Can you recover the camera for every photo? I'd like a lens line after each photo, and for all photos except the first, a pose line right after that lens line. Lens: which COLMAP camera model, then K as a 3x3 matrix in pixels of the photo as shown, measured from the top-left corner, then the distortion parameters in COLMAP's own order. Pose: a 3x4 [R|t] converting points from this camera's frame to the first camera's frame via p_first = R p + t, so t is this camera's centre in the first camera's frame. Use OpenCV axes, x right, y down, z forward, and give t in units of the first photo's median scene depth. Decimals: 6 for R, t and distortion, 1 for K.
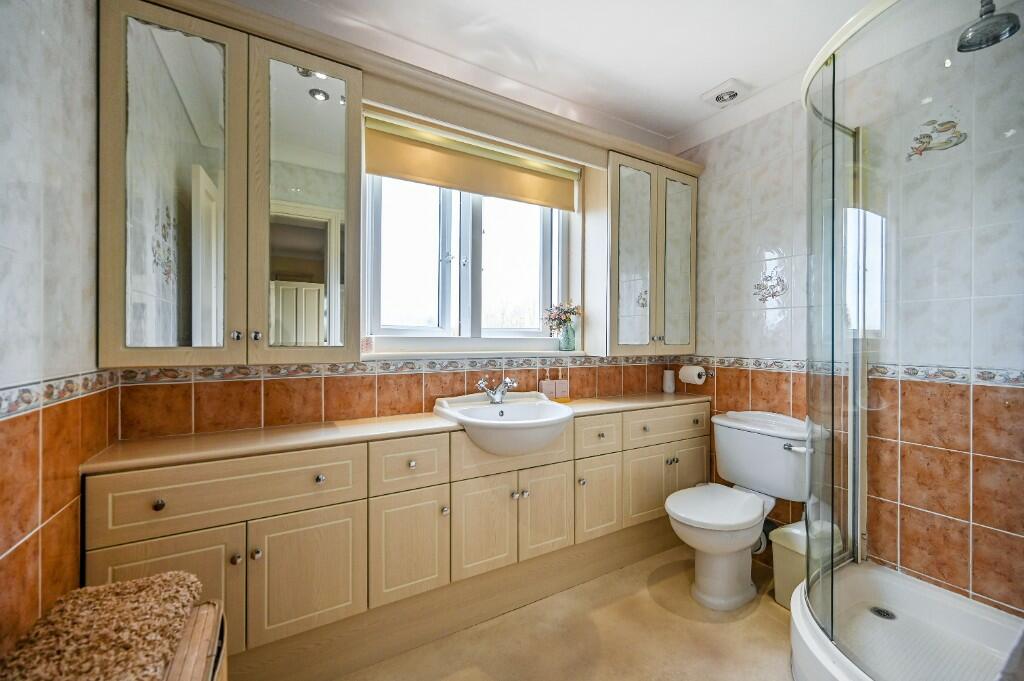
lens RADIAL K [[422.2, 0, 511.0], [0, 422.2, 347.2], [0, 0, 1]] dist [0.001947, 0.000276]
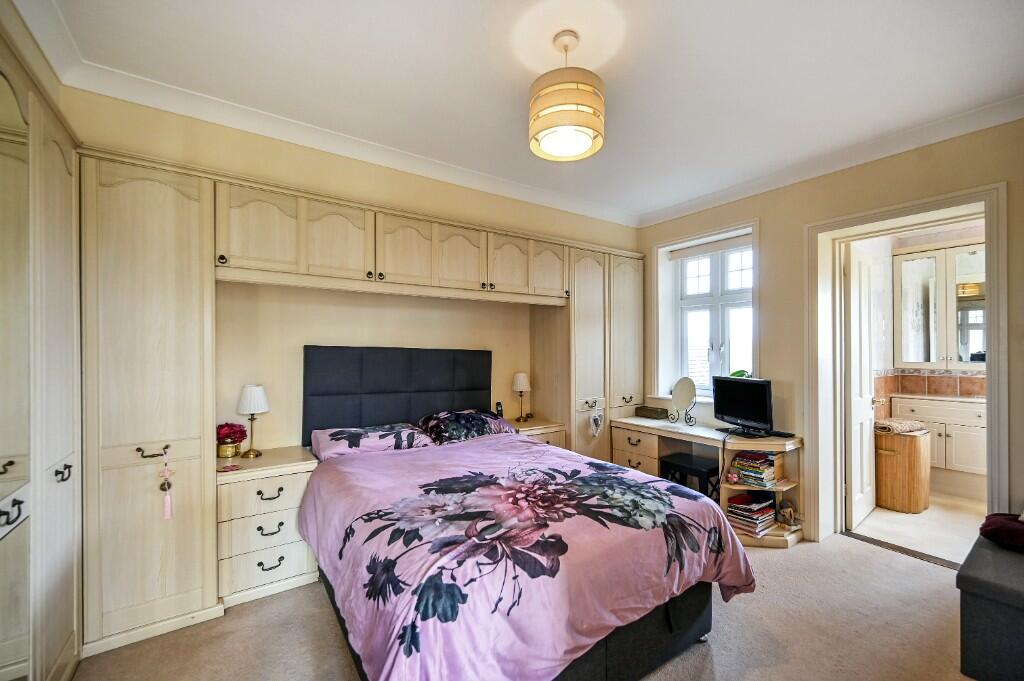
lens RADIAL K [[422.2, 0, 511.0], [0, 422.2, 347.2], [0, 0, 1]] dist [0.001947, 0.000276]
pose [[0.115407, -0.018575, -0.993145, 1.709900], [-0.031830, 0.999243, -0.022387, 0.048475], [0.992808, 0.034195, 0.114728, -2.051315]]
